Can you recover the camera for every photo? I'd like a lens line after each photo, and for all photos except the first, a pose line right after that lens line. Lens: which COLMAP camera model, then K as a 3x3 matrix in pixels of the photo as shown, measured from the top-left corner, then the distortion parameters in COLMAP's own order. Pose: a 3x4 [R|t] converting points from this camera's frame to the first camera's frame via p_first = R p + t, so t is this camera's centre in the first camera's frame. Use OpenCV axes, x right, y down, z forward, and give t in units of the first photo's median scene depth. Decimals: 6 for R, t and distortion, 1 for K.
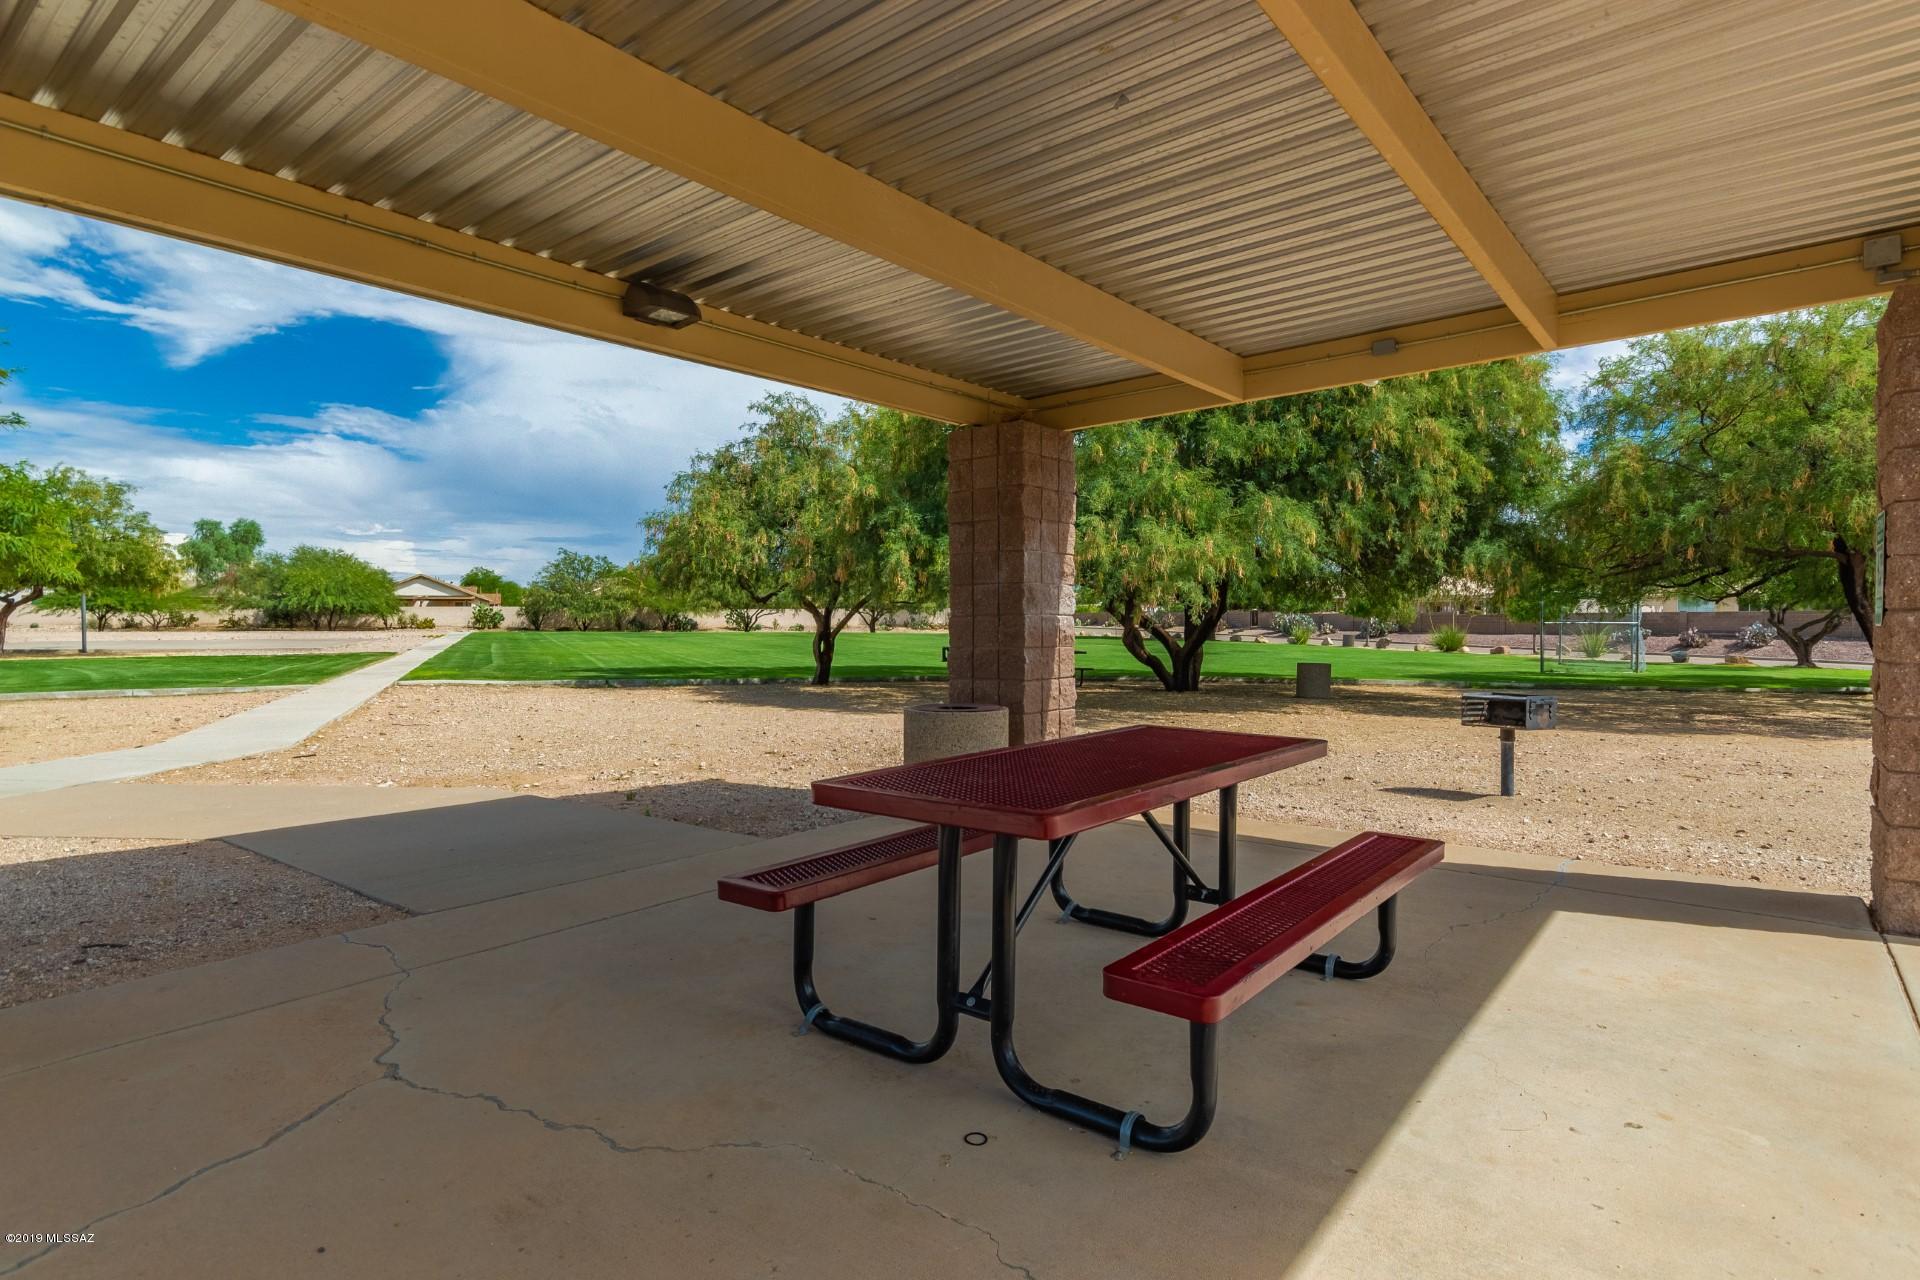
lens RADIAL K [[1029.3, 0, 960.0], [0, 1029.3, 640.0], [0, 0, 1]] dist [-0.000208, -0.000124]
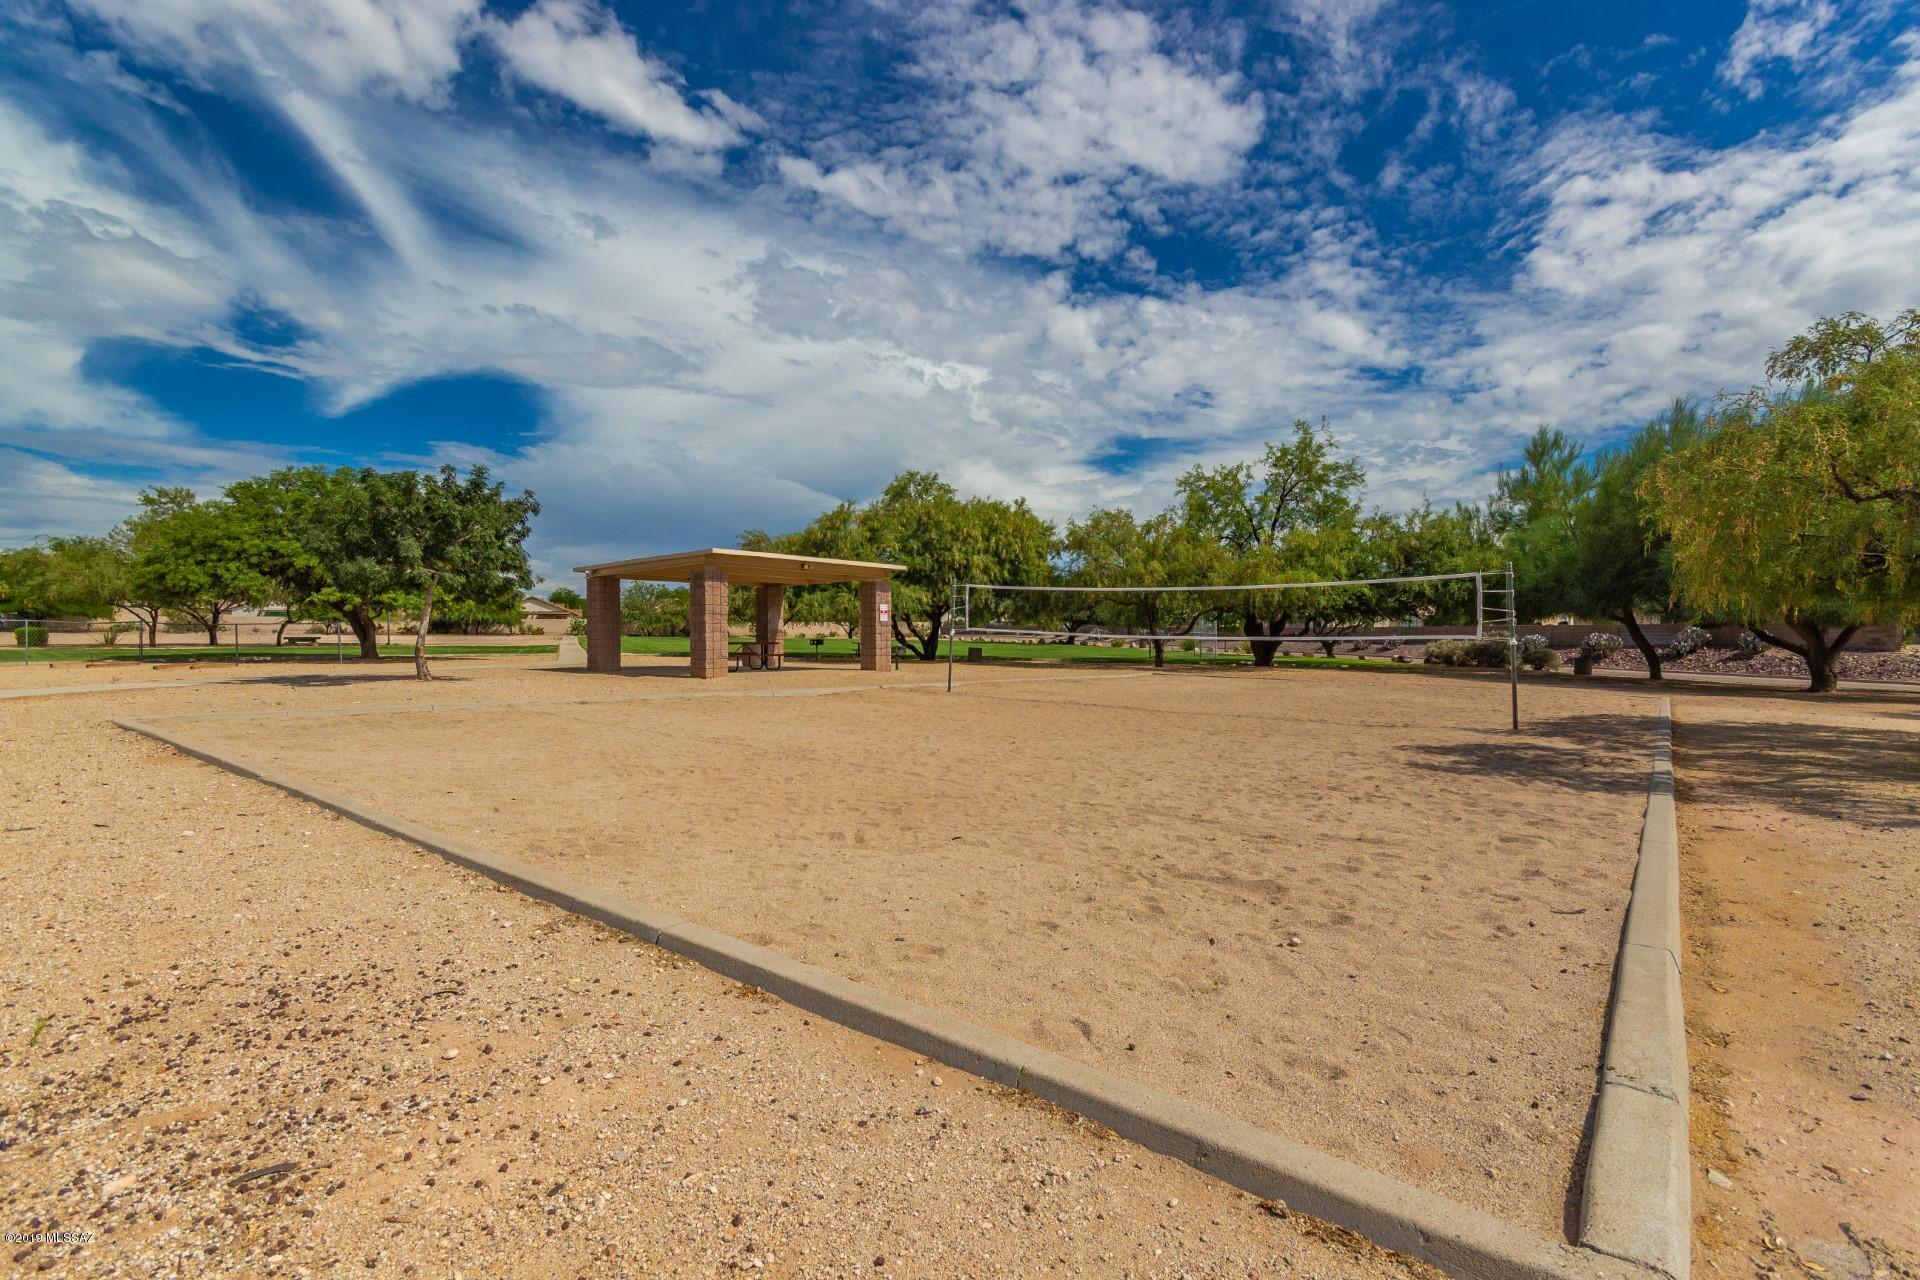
lens RADIAL K [[912.6, 0, 960.0], [0, 912.6, 640.0], [0, 0, 1]] dist [0.000488, -0.000203]
pose [[0.999466, 0.005083, -0.032277, 0.104088], [-0.005447, 0.999923, -0.011190, 0.007155], [0.032218, 0.011360, 0.999416, -0.236588]]
